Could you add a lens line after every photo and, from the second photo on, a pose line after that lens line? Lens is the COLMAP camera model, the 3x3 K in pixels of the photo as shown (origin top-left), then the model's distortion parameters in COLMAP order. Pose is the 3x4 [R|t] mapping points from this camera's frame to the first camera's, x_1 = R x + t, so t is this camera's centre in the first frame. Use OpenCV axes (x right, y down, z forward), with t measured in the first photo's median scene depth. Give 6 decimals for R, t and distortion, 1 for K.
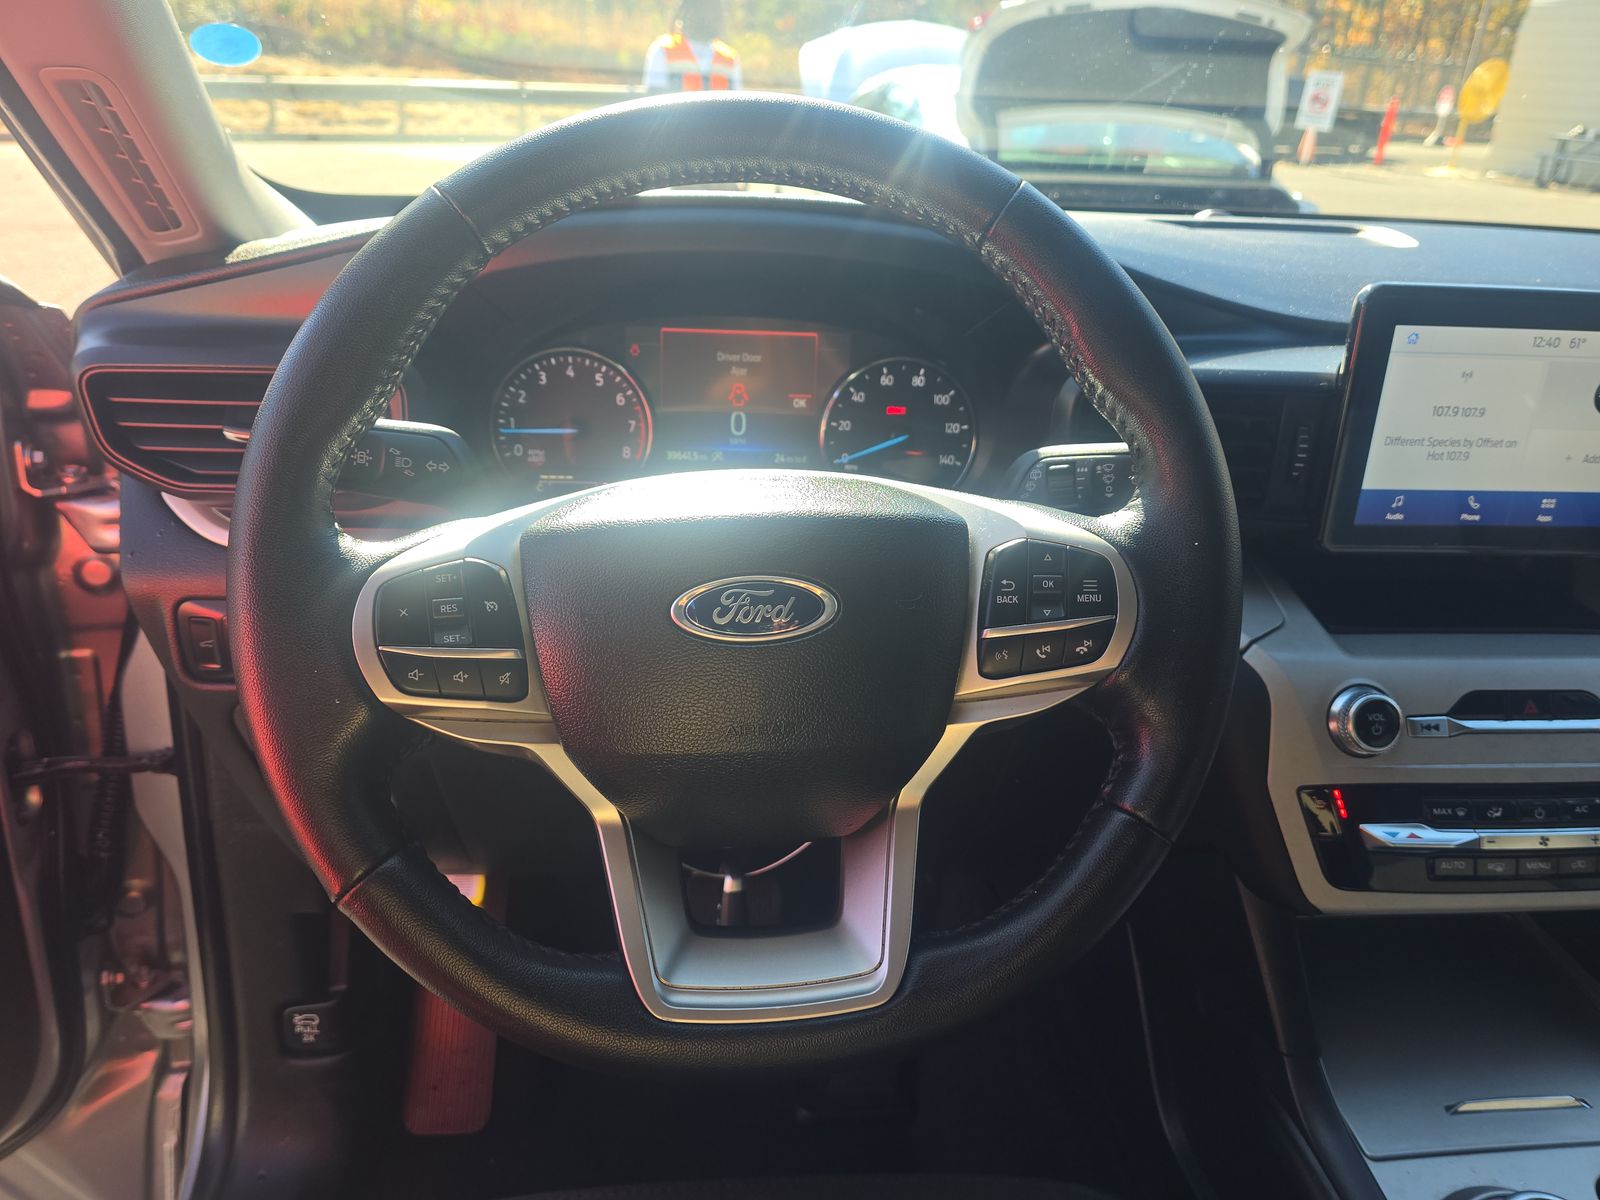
lens RADIAL K [[1073.8, 0, 804.4], [0, 1073.8, 610.9], [0, 0, 1]] dist [0.005110, -0.014555]
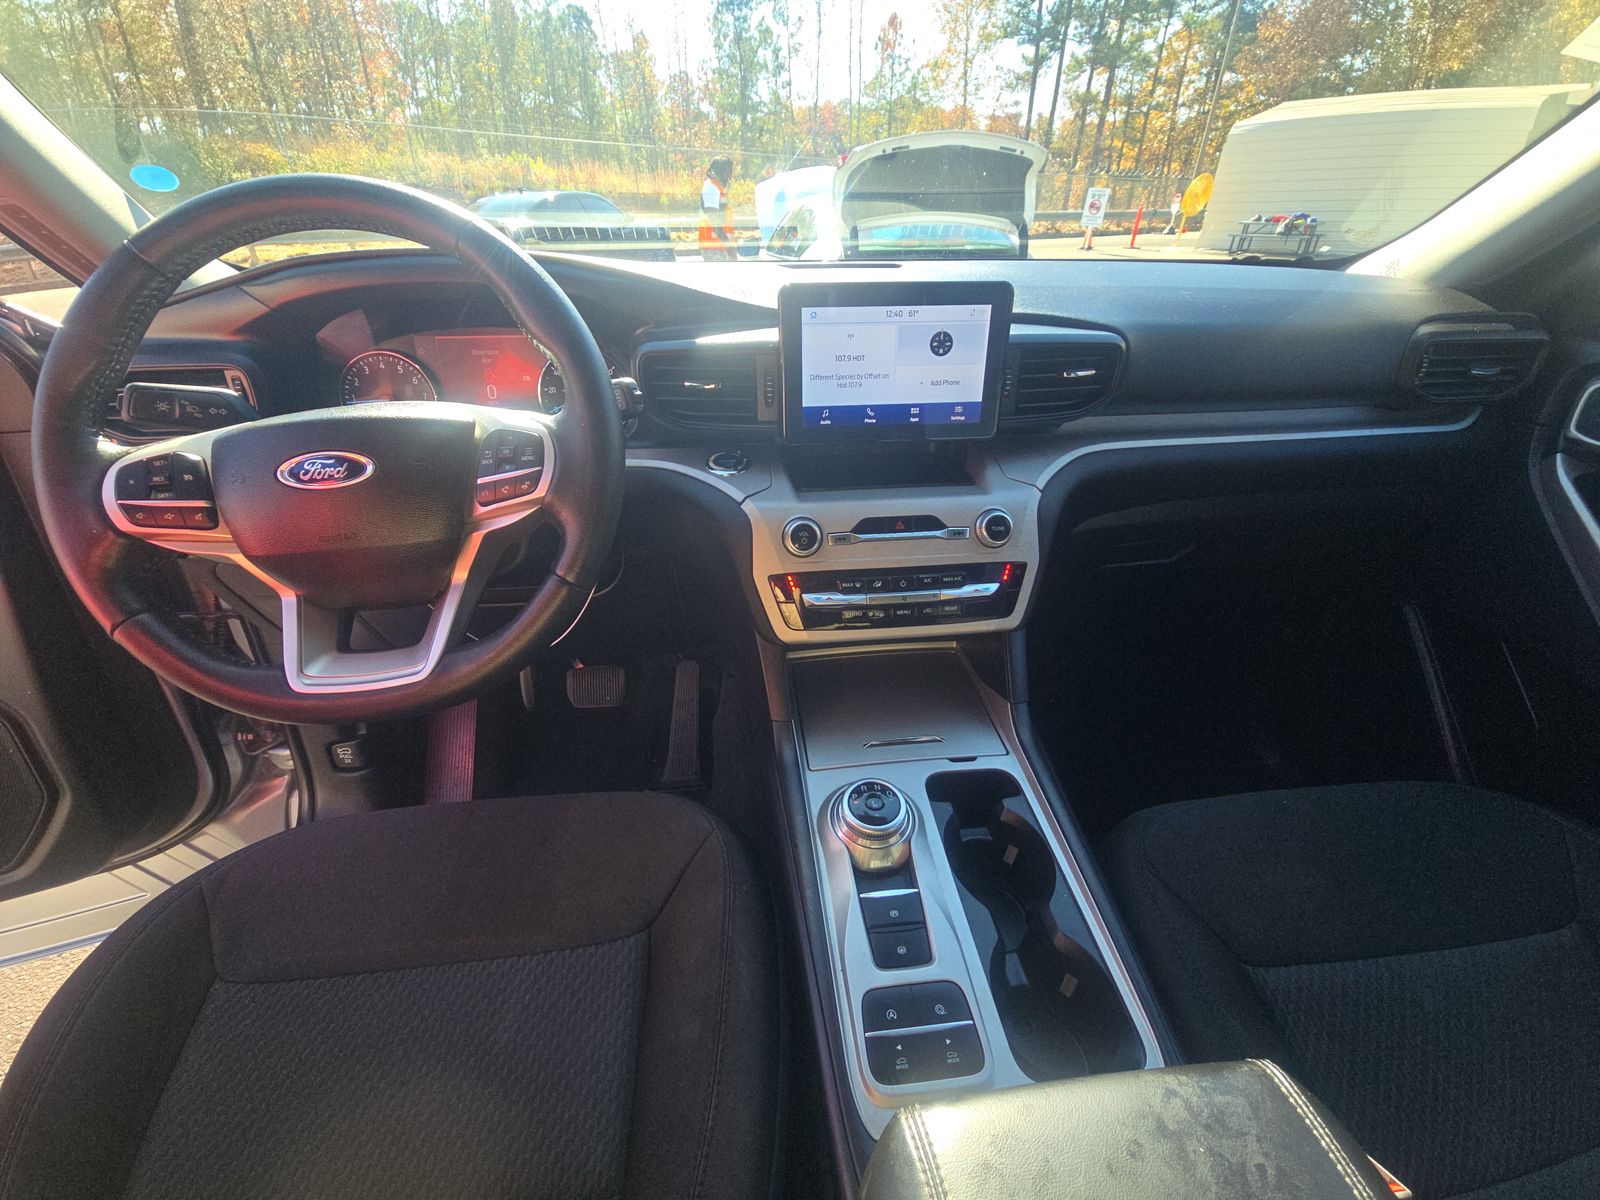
lens RADIAL K [[627.9, 0, 799.3], [0, 627.9, 603.5], [0, 0, 1]] dist [0.001630, 0.000281]
pose [[0.998665, -0.051473, 0.004344, 0.429273], [0.050771, 0.993580, 0.101100, 0.090114], [-0.009520, -0.100745, 0.994867, -0.052934]]
